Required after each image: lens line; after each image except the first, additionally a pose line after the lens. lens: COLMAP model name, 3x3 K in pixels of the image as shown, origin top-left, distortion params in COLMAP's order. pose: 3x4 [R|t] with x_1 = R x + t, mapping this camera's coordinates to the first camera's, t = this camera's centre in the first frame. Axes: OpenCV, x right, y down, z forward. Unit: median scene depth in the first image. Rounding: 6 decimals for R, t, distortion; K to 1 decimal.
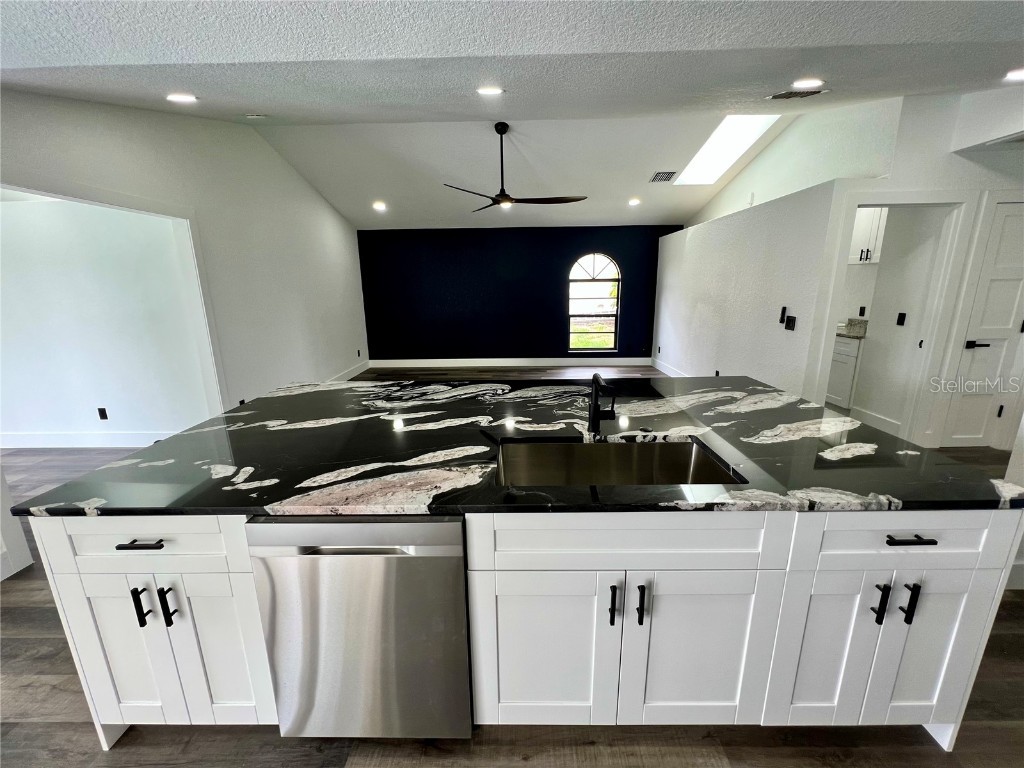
lens RADIAL K [[420.6, 0, 517.3], [0, 420.6, 364.2], [0, 0, 1]] dist [0.057951, -0.000127]
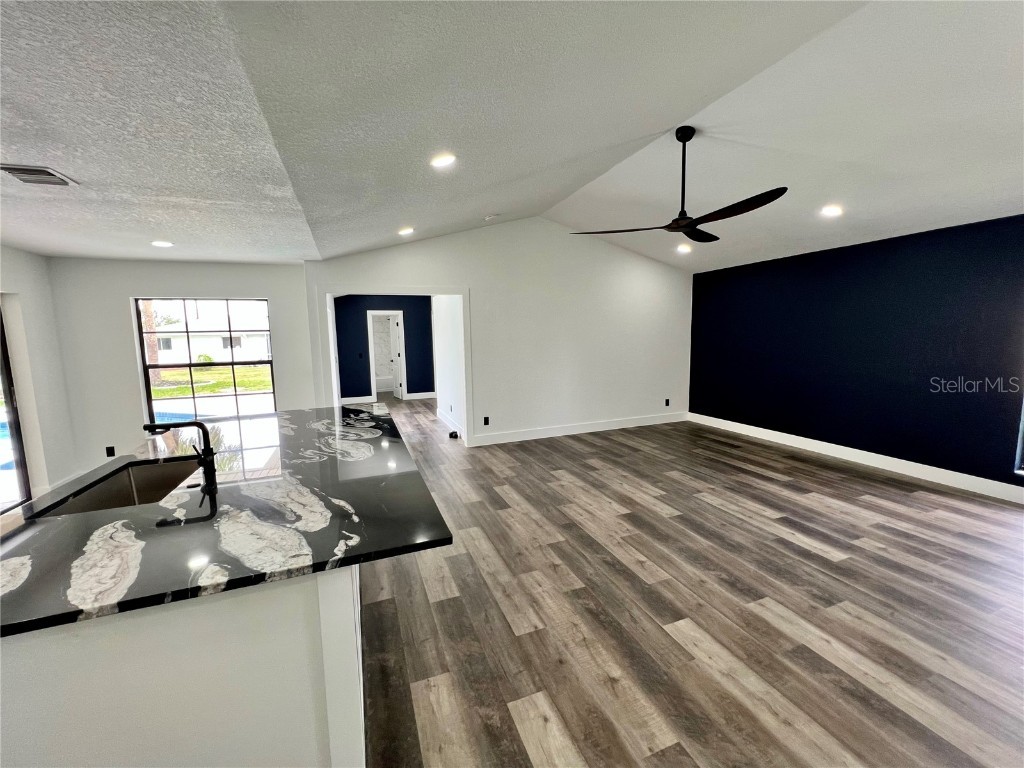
lens RADIAL K [[413.1, 0, 512.0], [0, 413.1, 384.0], [0, 0, 1]] dist [-0.001191, 0.000011]
pose [[0.371268, 0.113677, -0.921541, 0.358384], [-0.160690, 0.985368, 0.056812, -0.066764], [0.914516, 0.126990, 0.384102, 0.308491]]
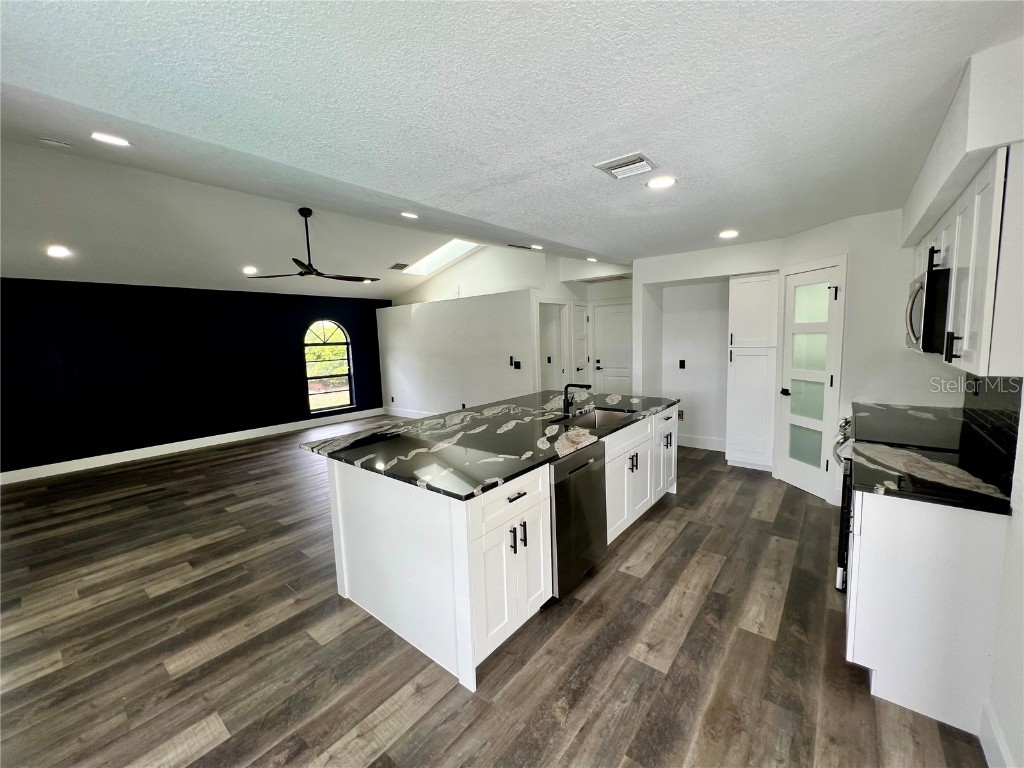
lens RADIAL K [[413.1, 0, 512.0], [0, 413.1, 384.0], [0, 0, 1]] dist [-0.001191, 0.000011]
pose [[0.619445, -0.099806, 0.778670, -0.358821], [0.175712, 0.984347, -0.013613, -0.000193], [-0.765123, 0.145254, 0.627286, -0.013988]]
